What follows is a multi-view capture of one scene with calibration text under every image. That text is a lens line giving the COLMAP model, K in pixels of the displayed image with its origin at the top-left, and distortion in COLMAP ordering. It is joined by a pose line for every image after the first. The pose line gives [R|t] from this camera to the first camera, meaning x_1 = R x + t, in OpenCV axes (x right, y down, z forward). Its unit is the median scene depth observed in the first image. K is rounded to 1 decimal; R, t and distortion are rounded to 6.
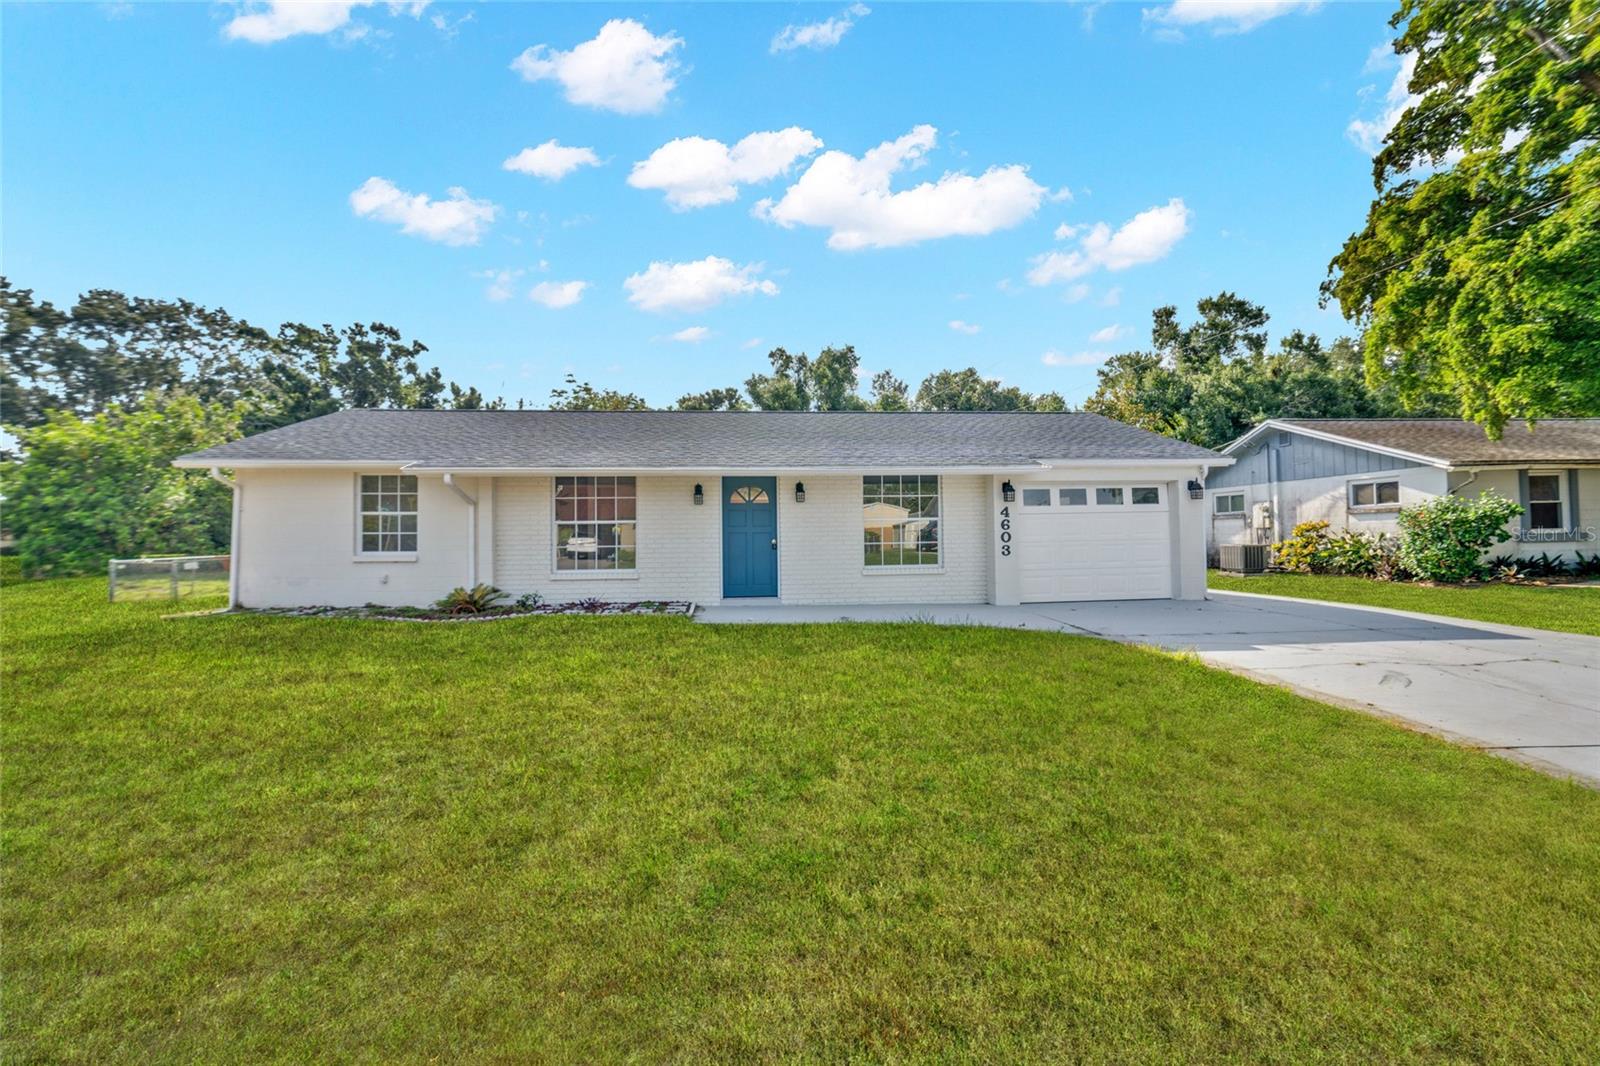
lens RADIAL K [[717.7, 0, 796.3], [0, 717.7, 525.5], [0, 0, 1]] dist [-0.002092, -0.000494]
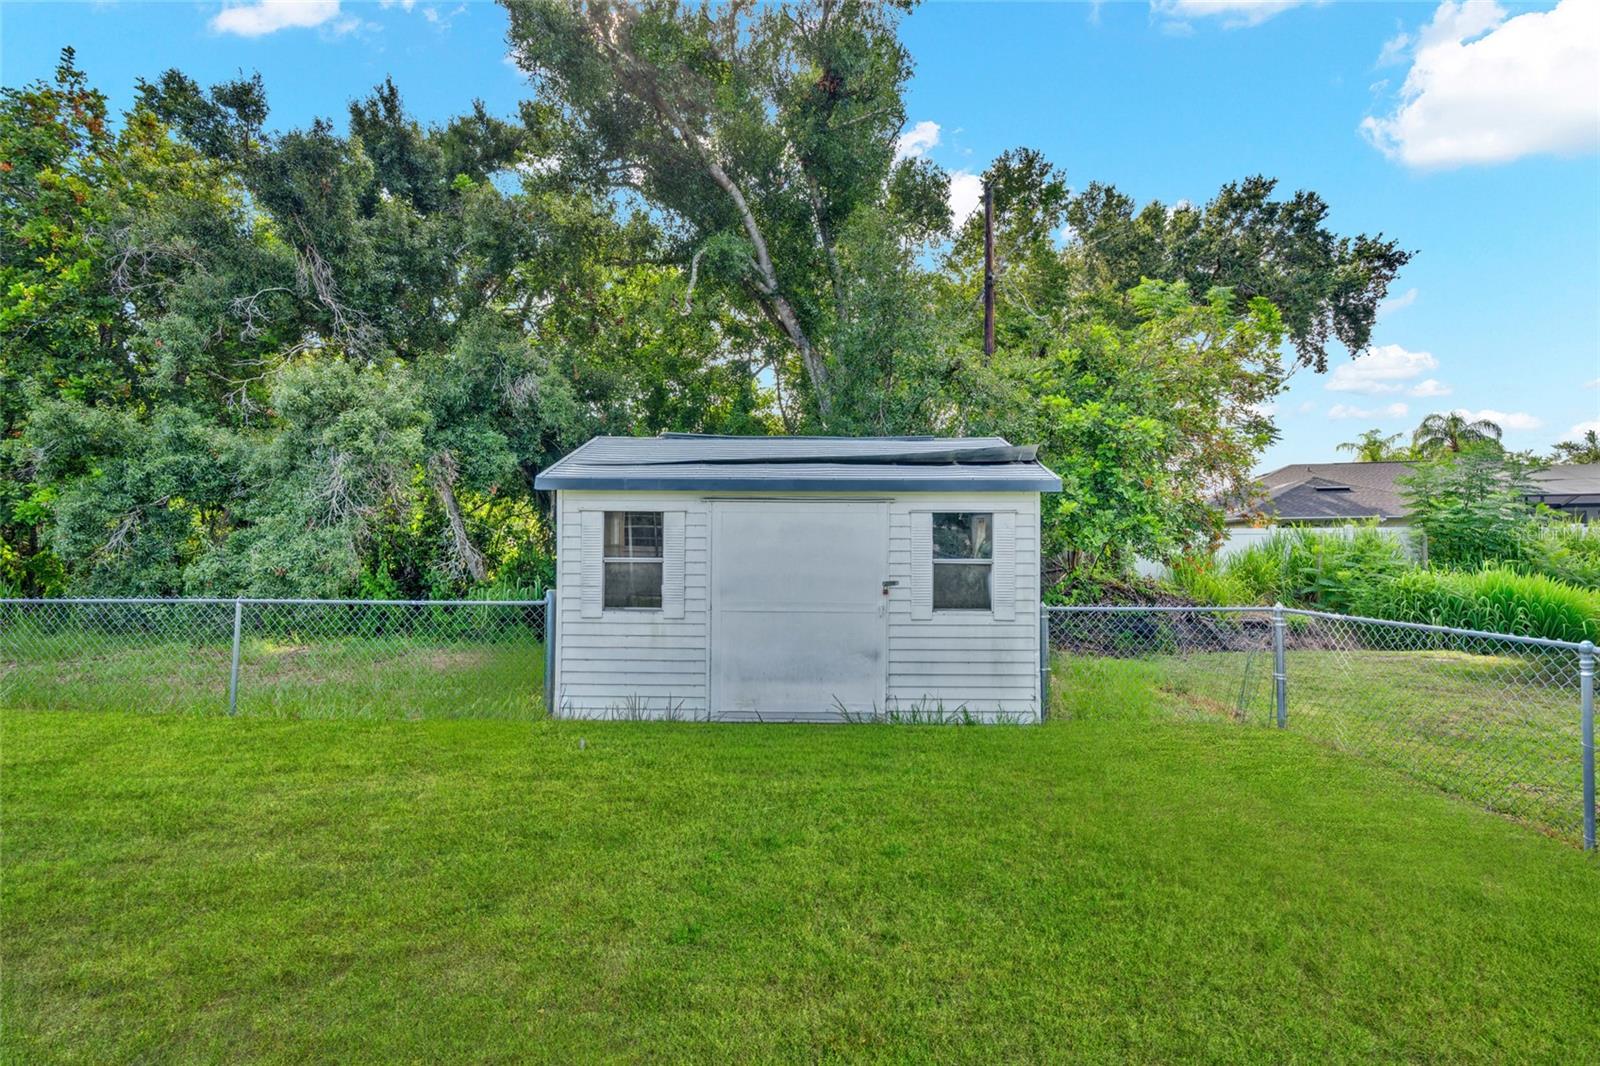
lens RADIAL K [[717.7, 0, 790.5], [0, 717.7, 523.1], [0, 0, 1]] dist [-0.002092, -0.000494]
pose [[0.999649, 0.025899, 0.005617, 0.012982], [-0.026091, 0.998965, 0.037250, -0.125656], [-0.004646, -0.037383, 0.999290, -0.018860]]
